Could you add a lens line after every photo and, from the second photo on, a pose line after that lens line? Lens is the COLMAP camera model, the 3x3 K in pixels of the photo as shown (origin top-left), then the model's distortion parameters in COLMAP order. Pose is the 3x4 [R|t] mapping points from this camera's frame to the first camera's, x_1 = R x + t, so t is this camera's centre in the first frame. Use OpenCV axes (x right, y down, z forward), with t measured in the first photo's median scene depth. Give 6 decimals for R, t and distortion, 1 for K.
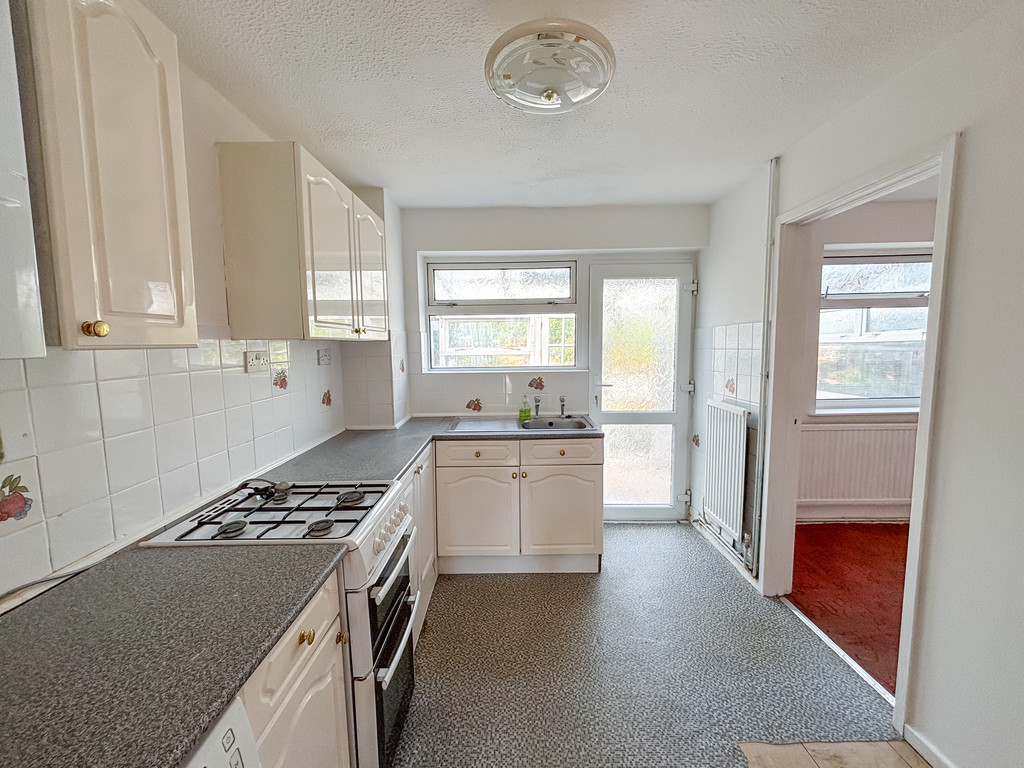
lens RADIAL K [[413.5, 0, 511.6], [0, 413.5, 381.4], [0, 0, 1]] dist [0.002481, 0.000533]
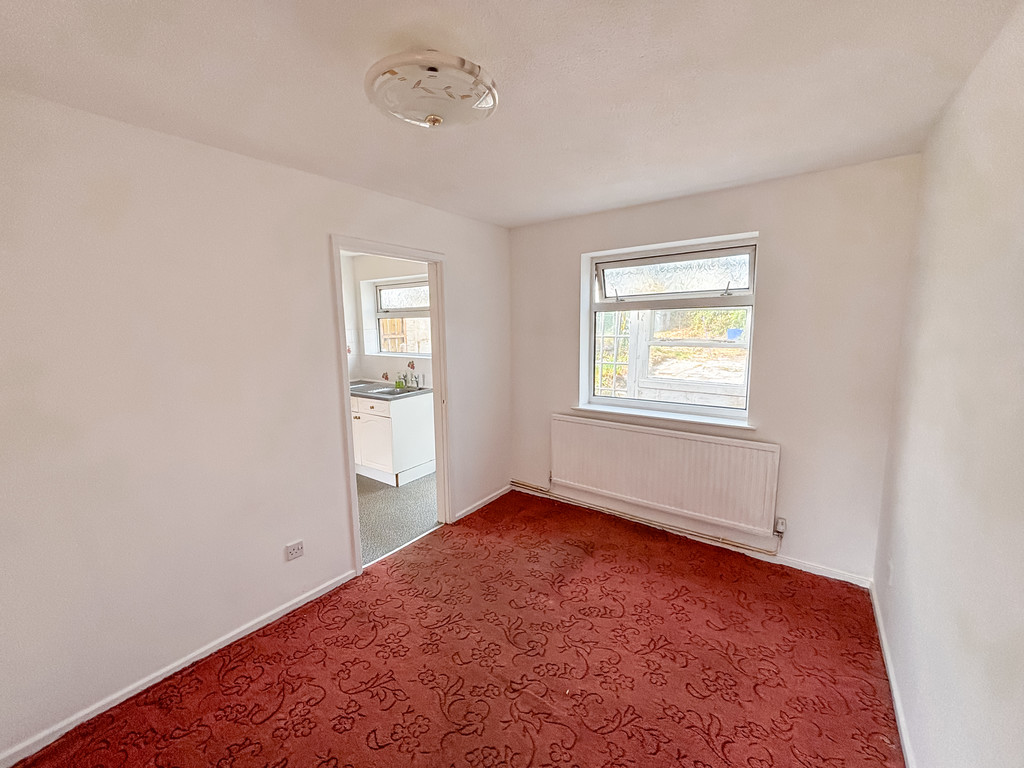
lens RADIAL K [[410.6, 0, 514.2], [0, 410.6, 387.6], [0, 0, 1]] dist [0.002088, 0.000223]
pose [[0.818482, 0.090169, -0.567412, 1.162279], [-0.073681, 0.995926, 0.051981, -0.016739], [0.569788, -0.000738, 0.821792, -0.000537]]
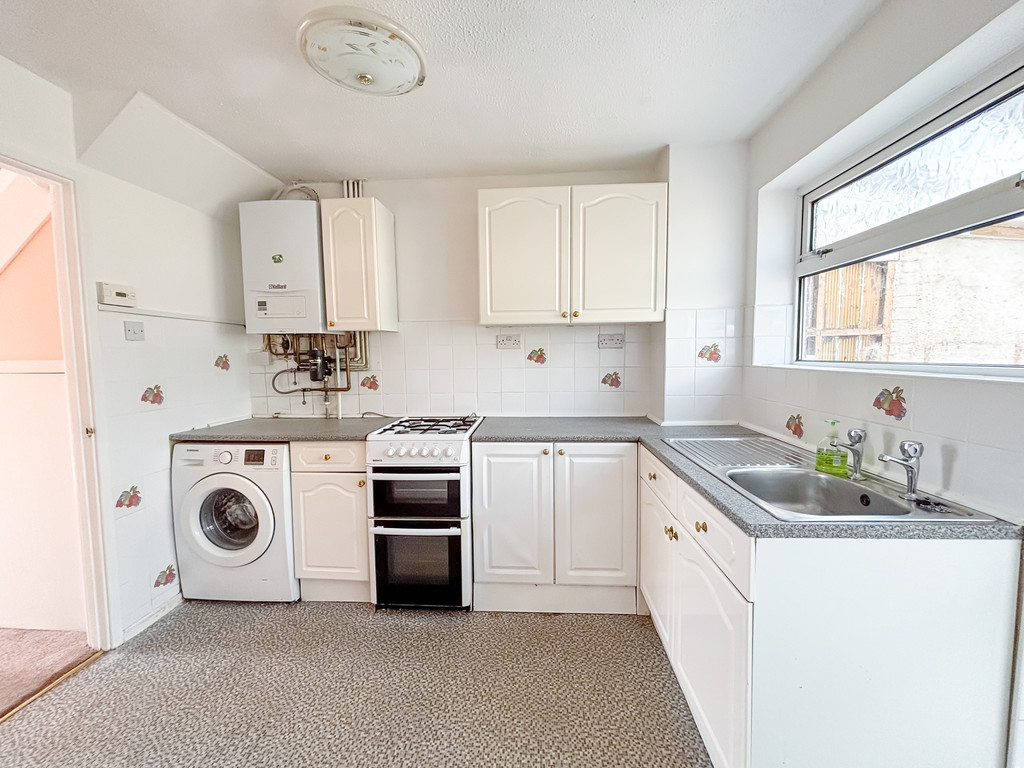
lens RADIAL K [[410.6, 0, 514.2], [0, 410.6, 387.6], [0, 0, 1]] dist [0.002088, 0.000223]
pose [[-0.047357, 0.095646, -0.994288, 0.469889], [-0.118615, 0.987823, 0.100674, -0.005110], [0.991810, 0.122705, -0.035435, 0.614823]]
